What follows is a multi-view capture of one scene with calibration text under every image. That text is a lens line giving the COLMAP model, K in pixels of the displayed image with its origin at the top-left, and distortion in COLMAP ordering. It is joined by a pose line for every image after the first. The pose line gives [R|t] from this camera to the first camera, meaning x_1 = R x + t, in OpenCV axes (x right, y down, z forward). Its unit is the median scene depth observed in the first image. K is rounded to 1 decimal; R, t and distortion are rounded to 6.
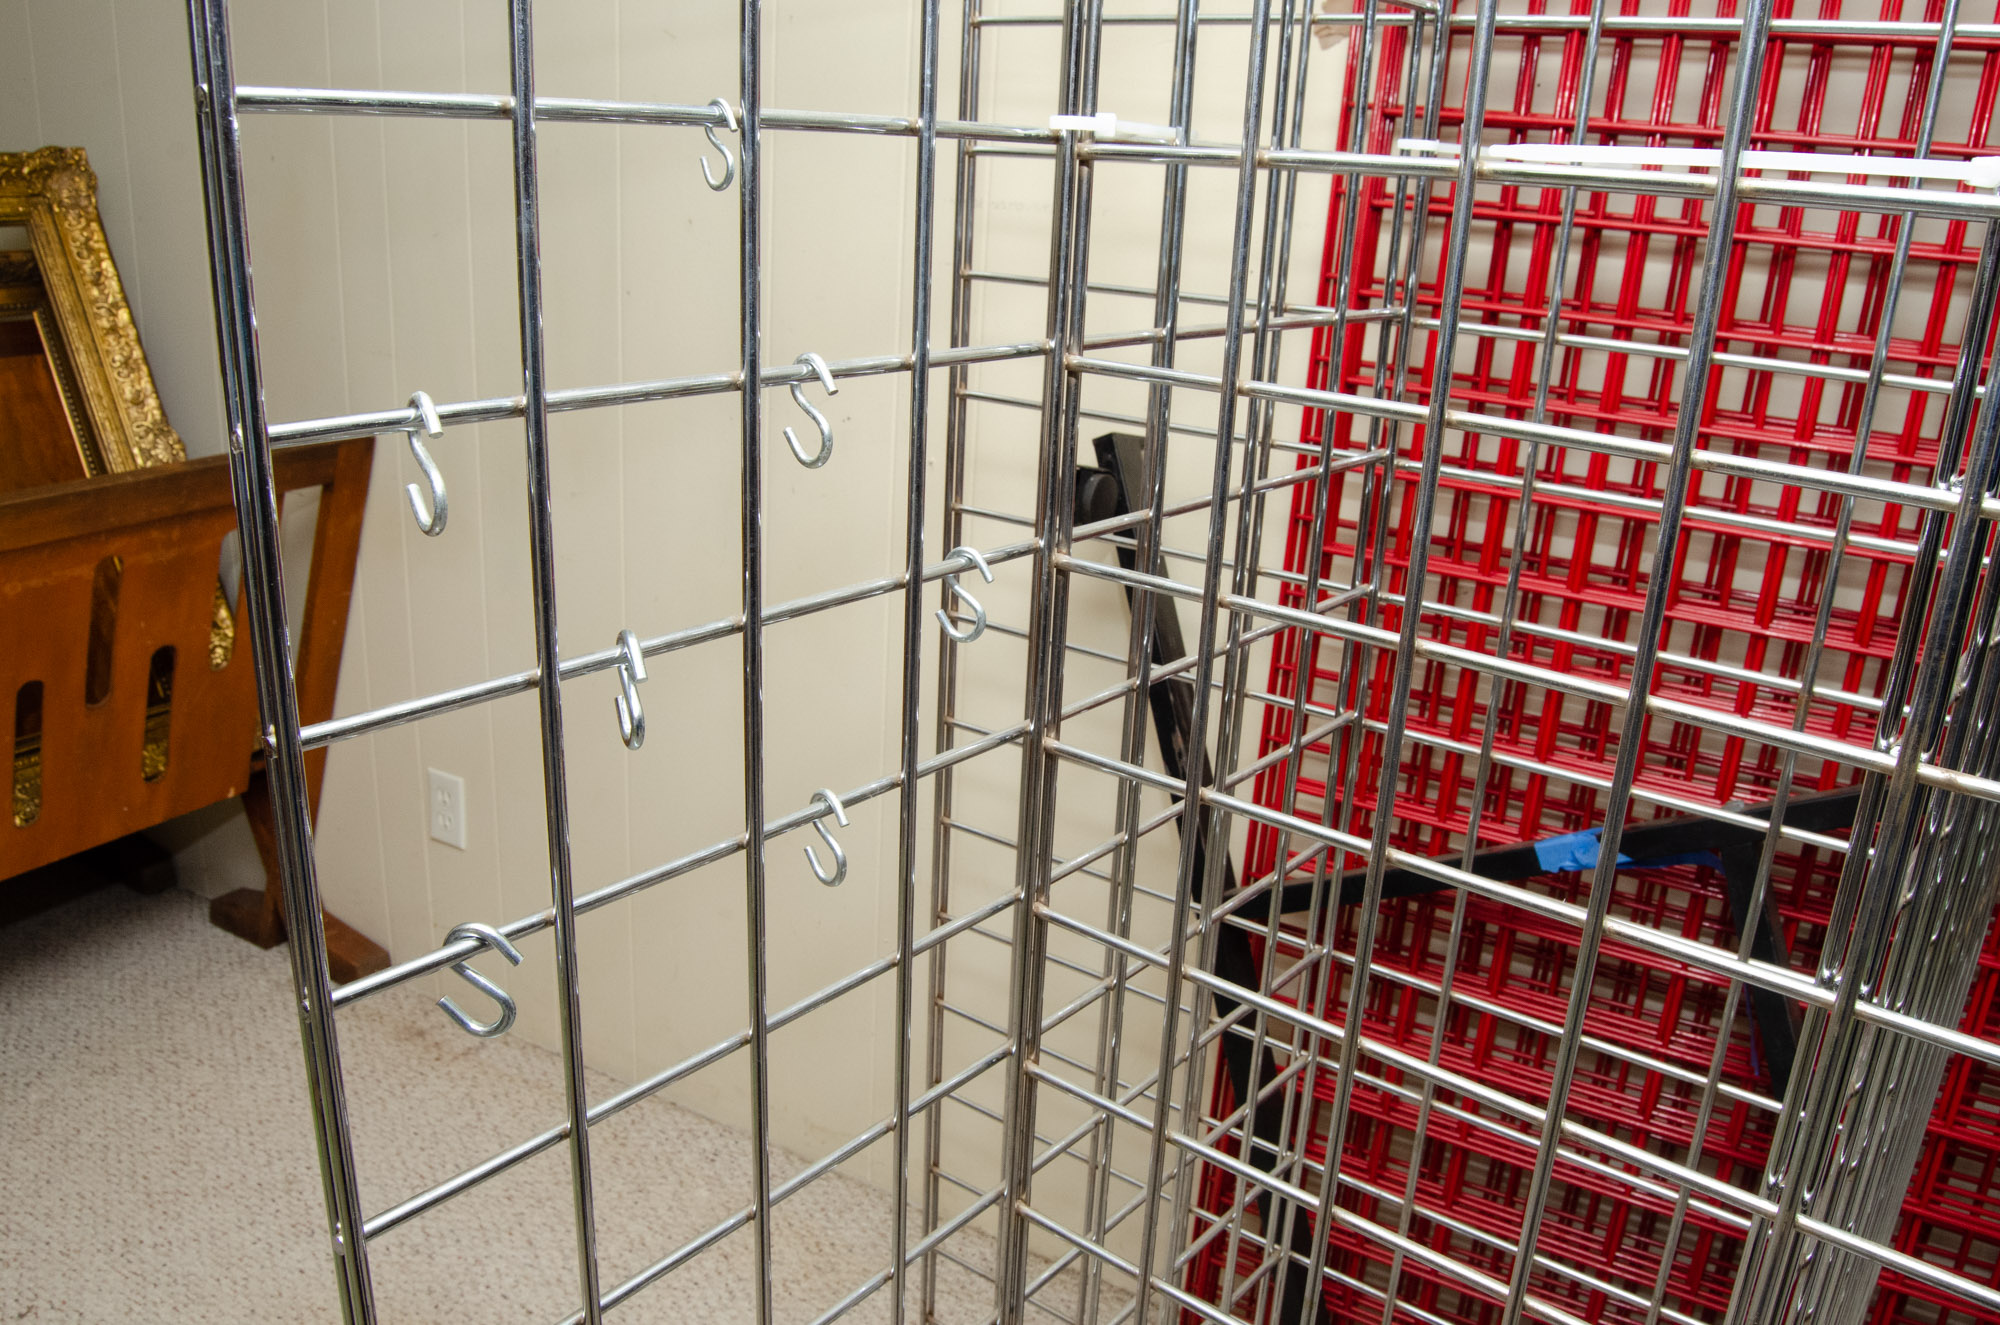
lens RADIAL K [[1568.5, 0, 1000.0], [0, 1568.5, 662.5], [0, 0, 1]] dist [-0.097147, 0.039631]
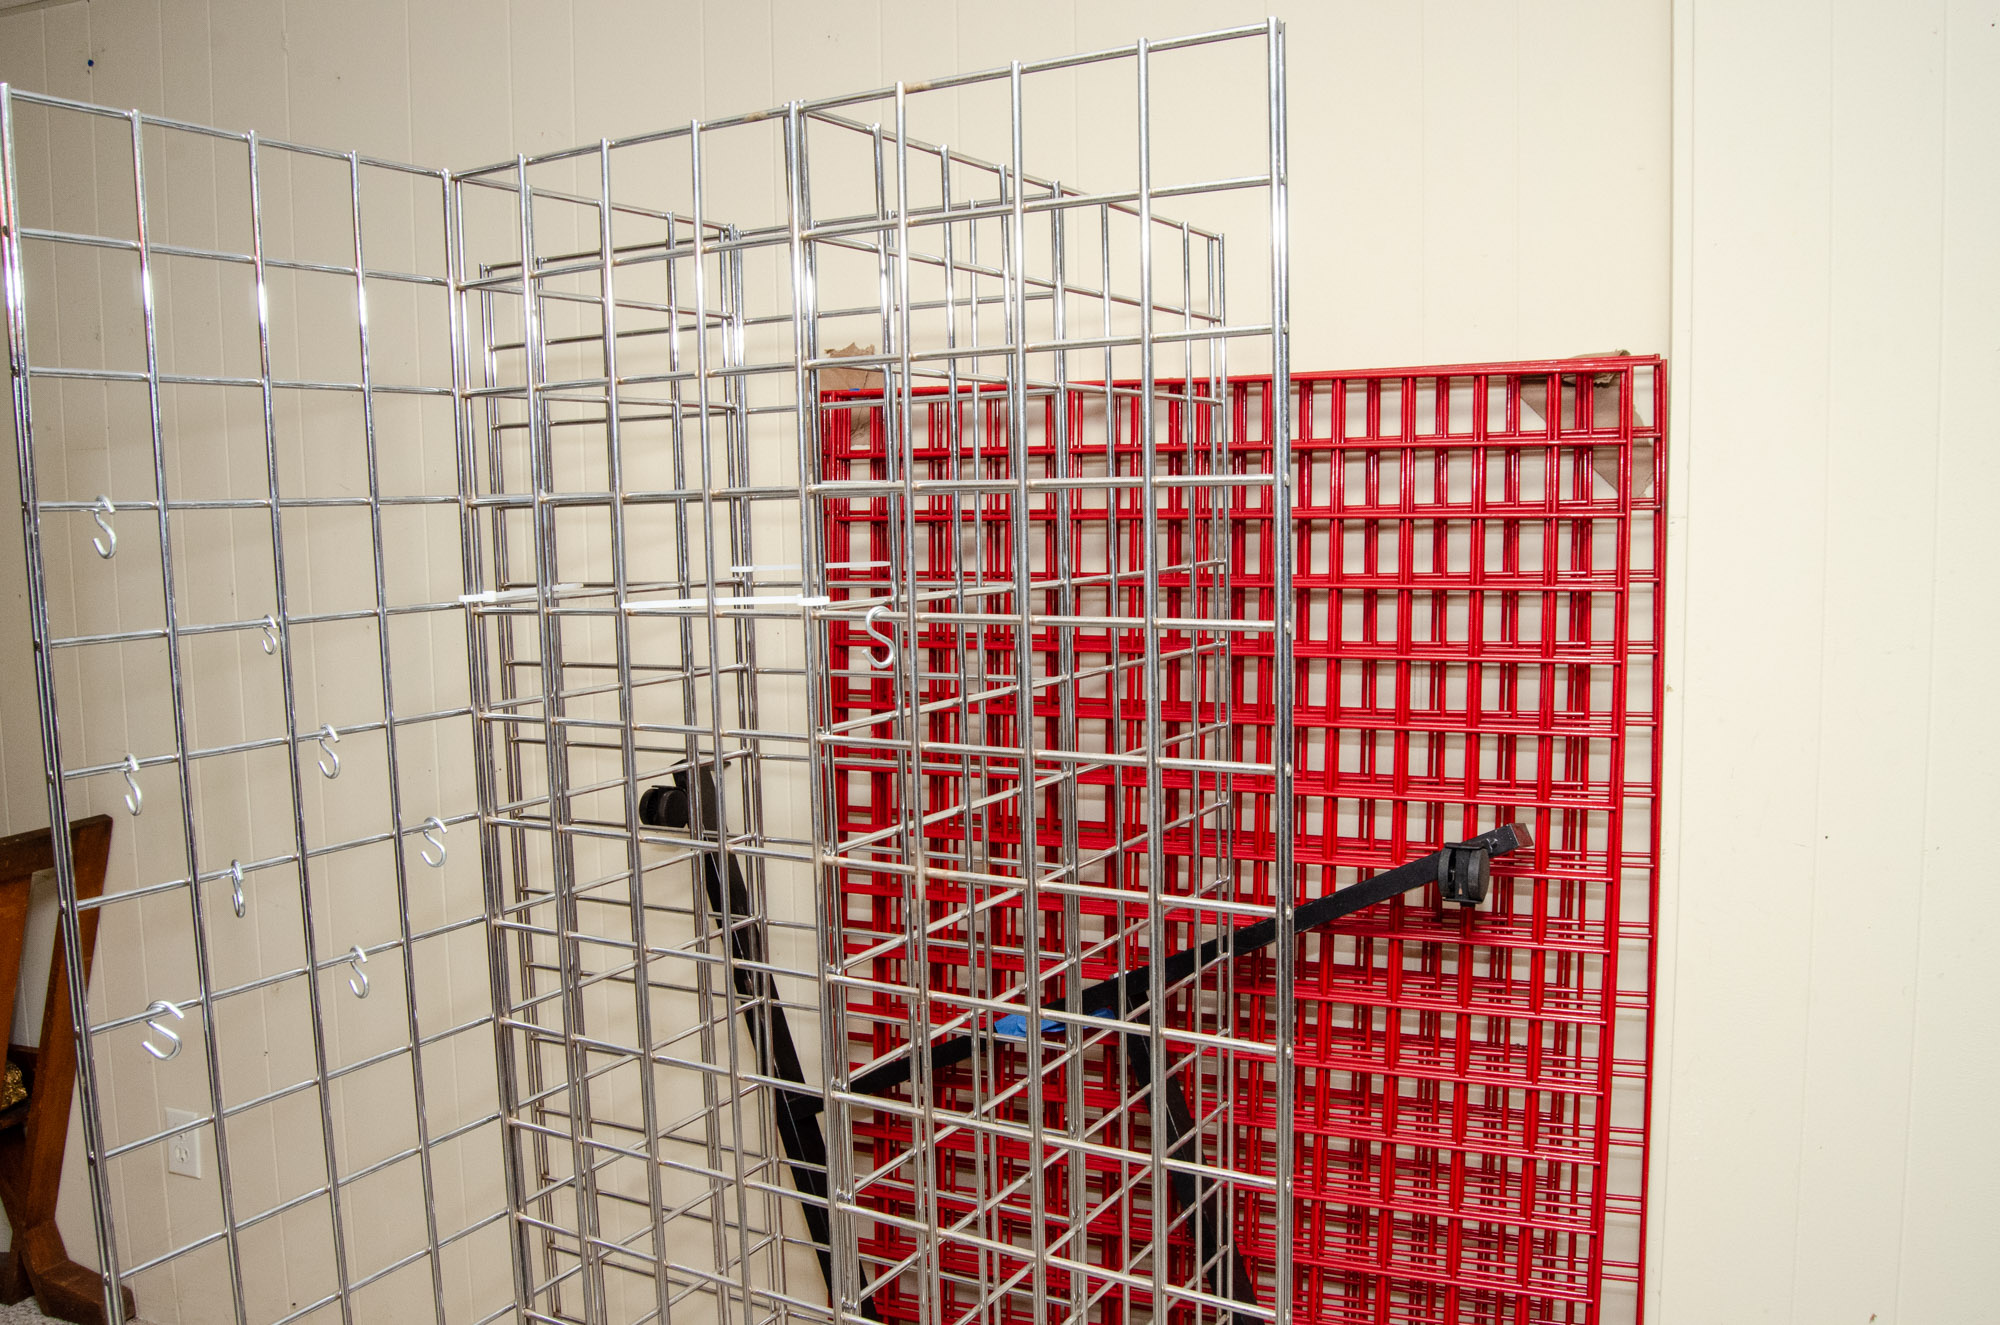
lens RADIAL K [[1568.5, 0, 1000.0], [0, 1568.5, 662.5], [0, 0, 1]] dist [-0.097147, 0.039631]
pose [[0.985398, -0.082219, 0.149102, 0.496520], [0.111887, 0.972757, -0.203040, 0.257665], [-0.128346, 0.216758, 0.967752, -1.205742]]
